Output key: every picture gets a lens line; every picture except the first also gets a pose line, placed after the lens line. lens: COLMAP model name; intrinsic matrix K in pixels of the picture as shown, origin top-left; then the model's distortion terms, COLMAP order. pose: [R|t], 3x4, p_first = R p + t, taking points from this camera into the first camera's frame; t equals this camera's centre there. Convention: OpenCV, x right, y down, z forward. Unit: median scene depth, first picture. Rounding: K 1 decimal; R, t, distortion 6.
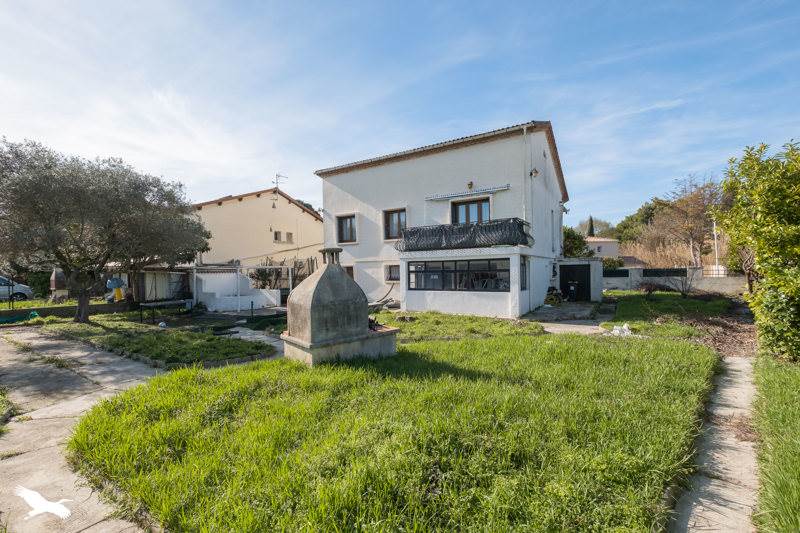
lens RADIAL K [[350.9, 0, 400.1], [0, 350.9, 268.1], [0, 0, 1]] dist [0.000078, 0.000030]
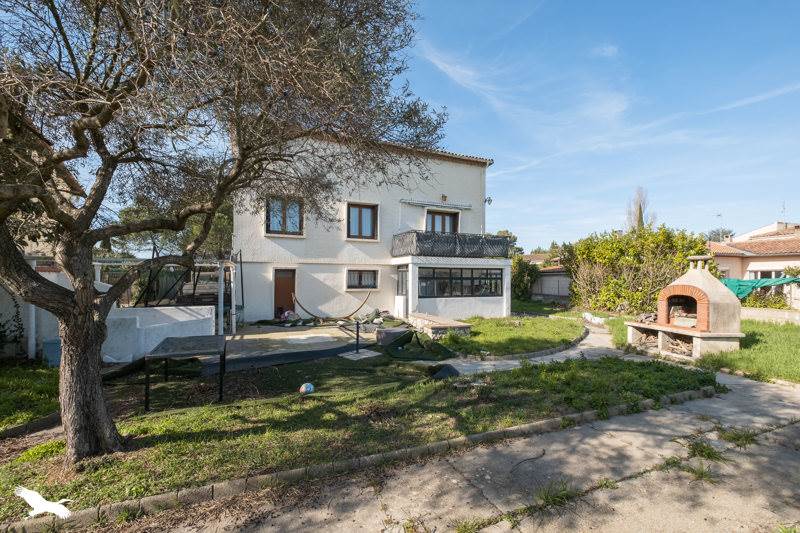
lens RADIAL K [[350.9, 0, 400.0], [0, 350.9, 272.1], [0, 0, 1]] dist [0.000078, 0.000030]
pose [[0.532489, 0.033642, 0.845768, -0.772584], [-0.019433, 0.999432, -0.027520, 0.020618], [-0.846214, -0.001782, 0.532840, 0.554671]]
